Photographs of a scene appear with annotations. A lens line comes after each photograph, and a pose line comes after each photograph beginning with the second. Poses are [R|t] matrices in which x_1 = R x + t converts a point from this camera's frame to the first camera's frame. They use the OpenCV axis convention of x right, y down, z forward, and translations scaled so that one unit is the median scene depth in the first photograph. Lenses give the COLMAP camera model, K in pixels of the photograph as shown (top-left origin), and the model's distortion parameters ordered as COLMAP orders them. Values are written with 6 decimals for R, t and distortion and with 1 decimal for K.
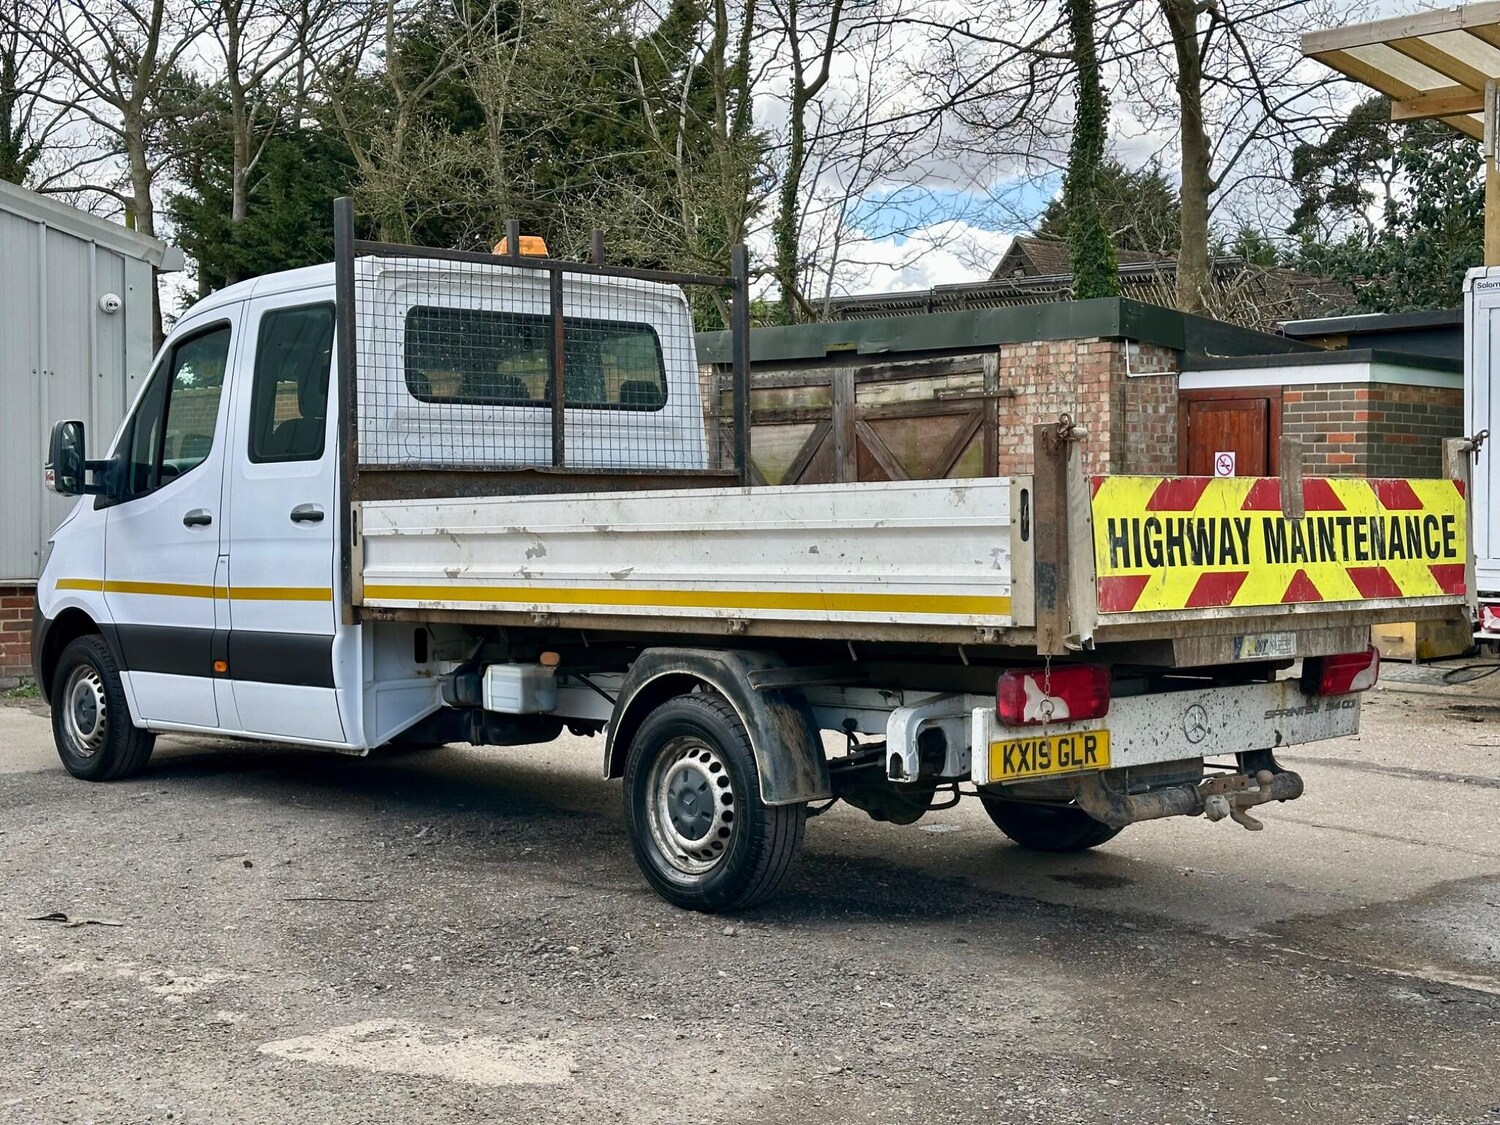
lens RADIAL K [[2022.4, 0, 756.2], [0, 2022.4, 544.1], [0, 0, 1]] dist [0.122349, -0.091464]
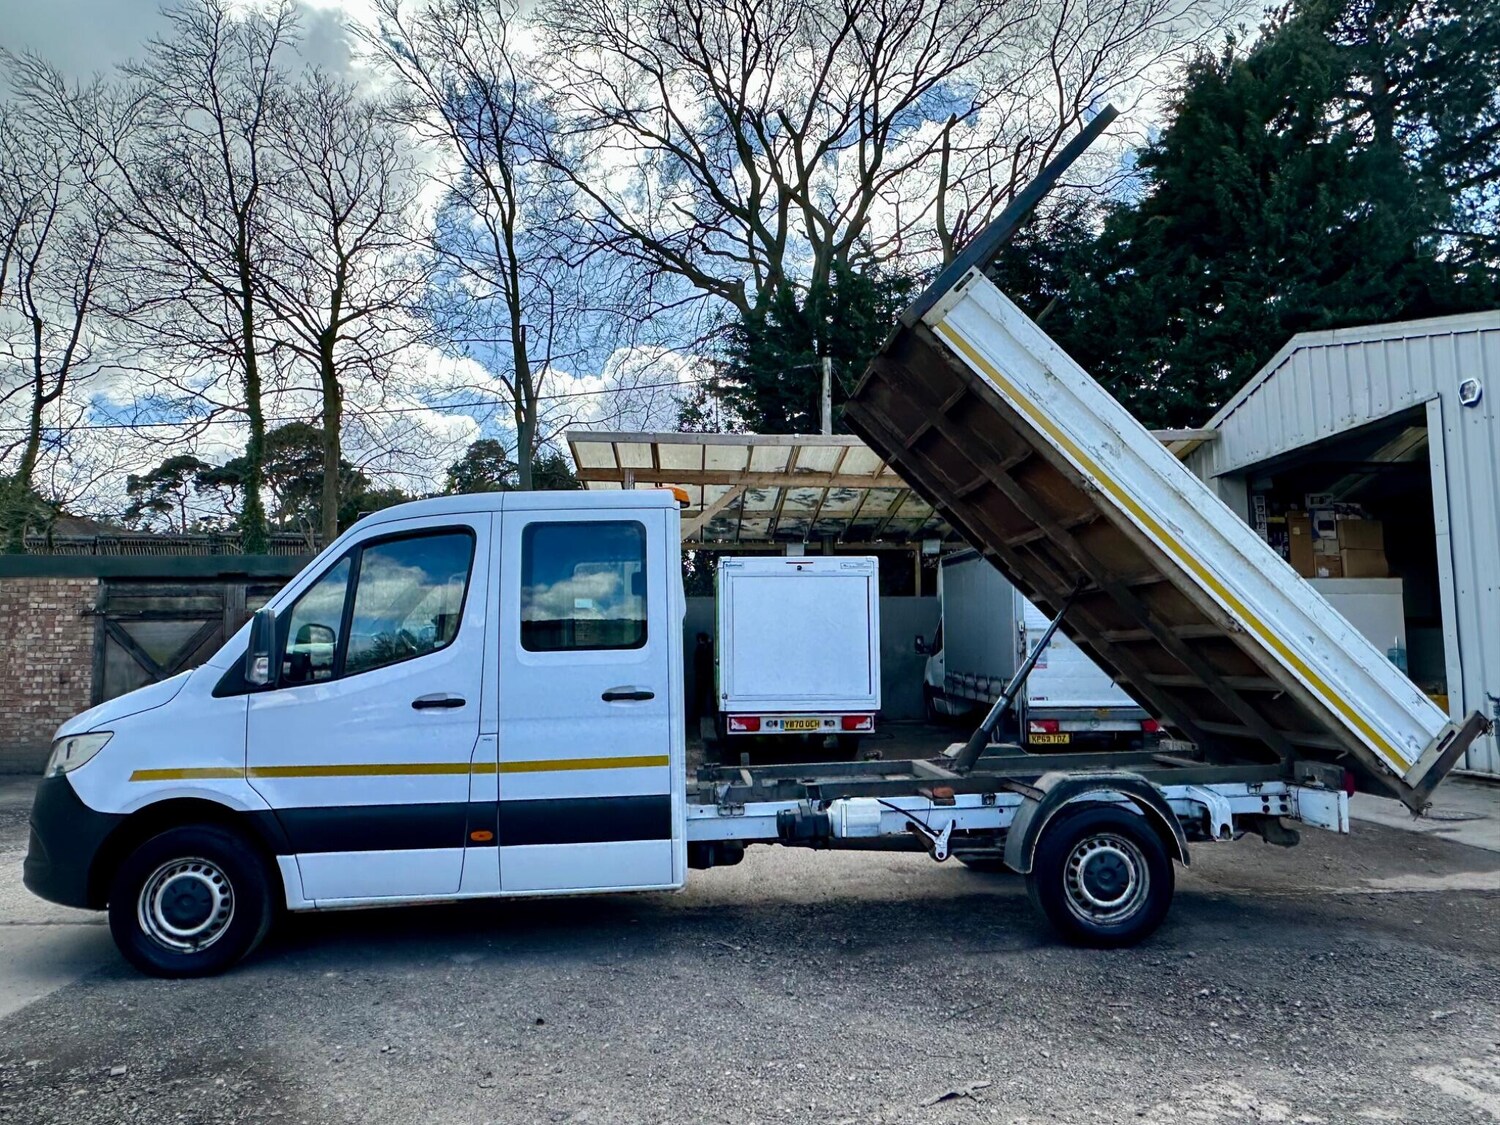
lens RADIAL K [[951.1, 0, 750.0], [0, 951.1, 562.5], [0, 0, 1]] dist [-0.009780, -0.001118]
pose [[0.627596, 0.072475, 0.775159, -0.313814], [0.027431, 0.992981, -0.115050, -0.012835], [-0.778056, 0.093468, 0.621203, 0.297933]]
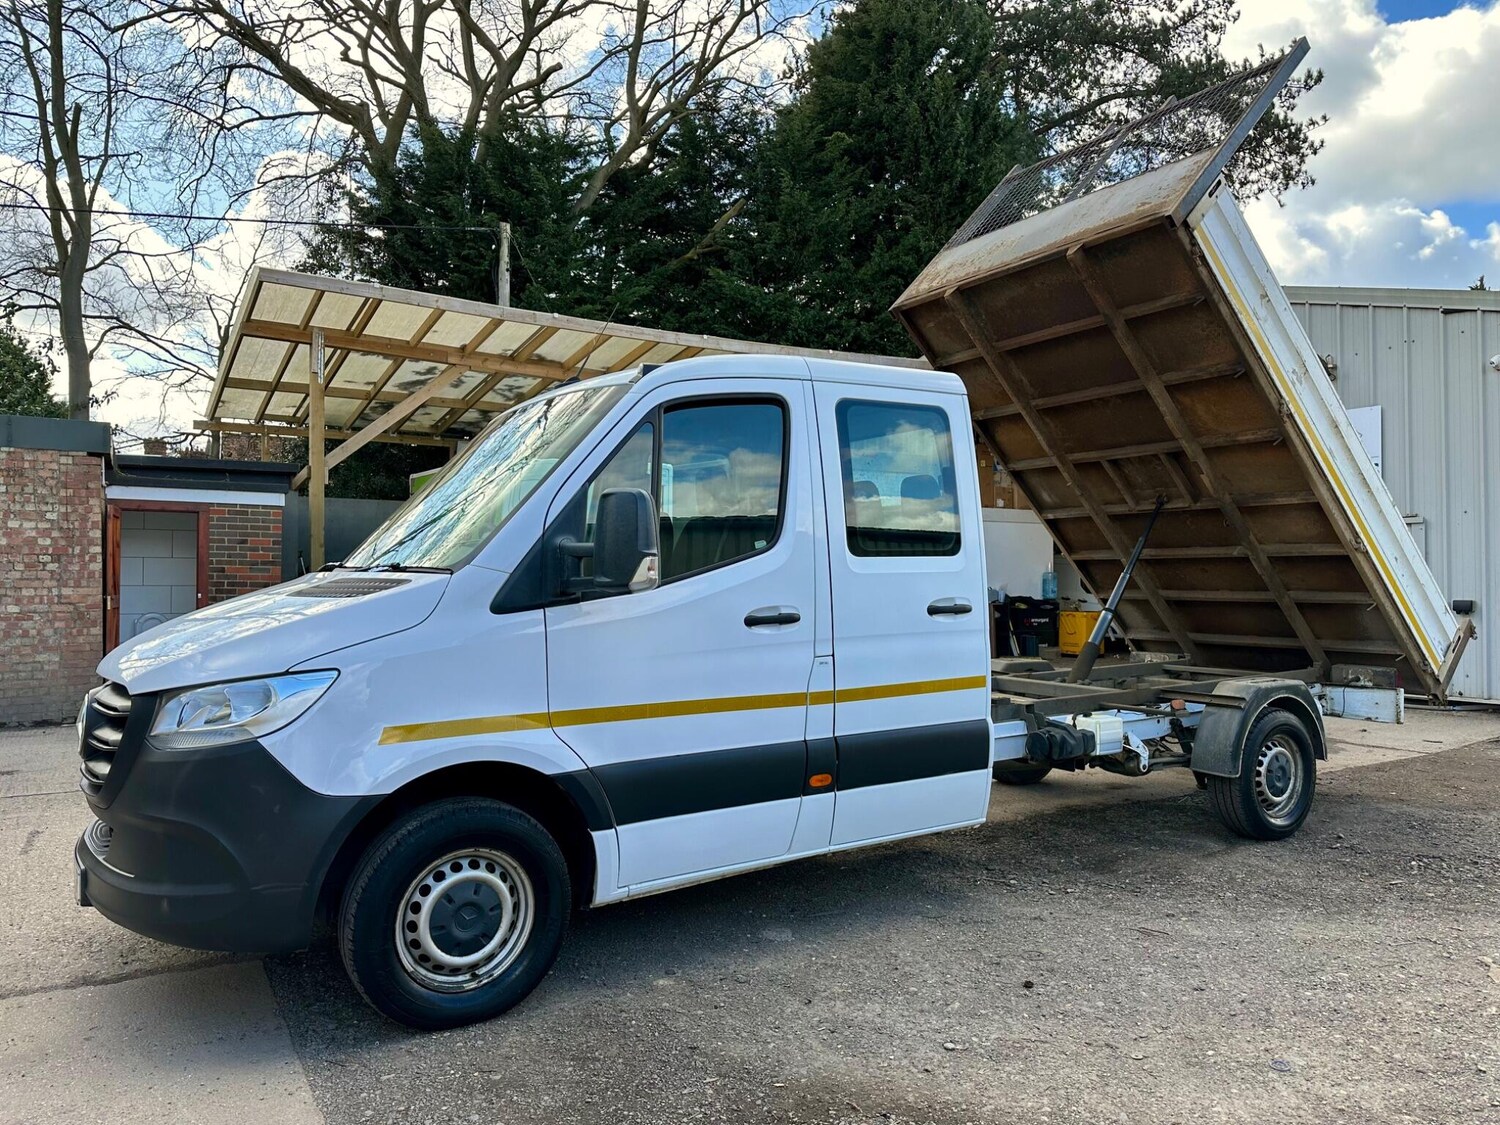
lens RADIAL K [[1029.5, 0, 744.9], [0, 1029.5, 557.4], [0, 0, 1]] dist [0.093824, -0.125598]
pose [[0.185892, 0.019291, 0.982381, -0.388017], [0.021764, 0.999481, -0.023745, -0.015197], [-0.982329, 0.025794, 0.185375, 0.510032]]
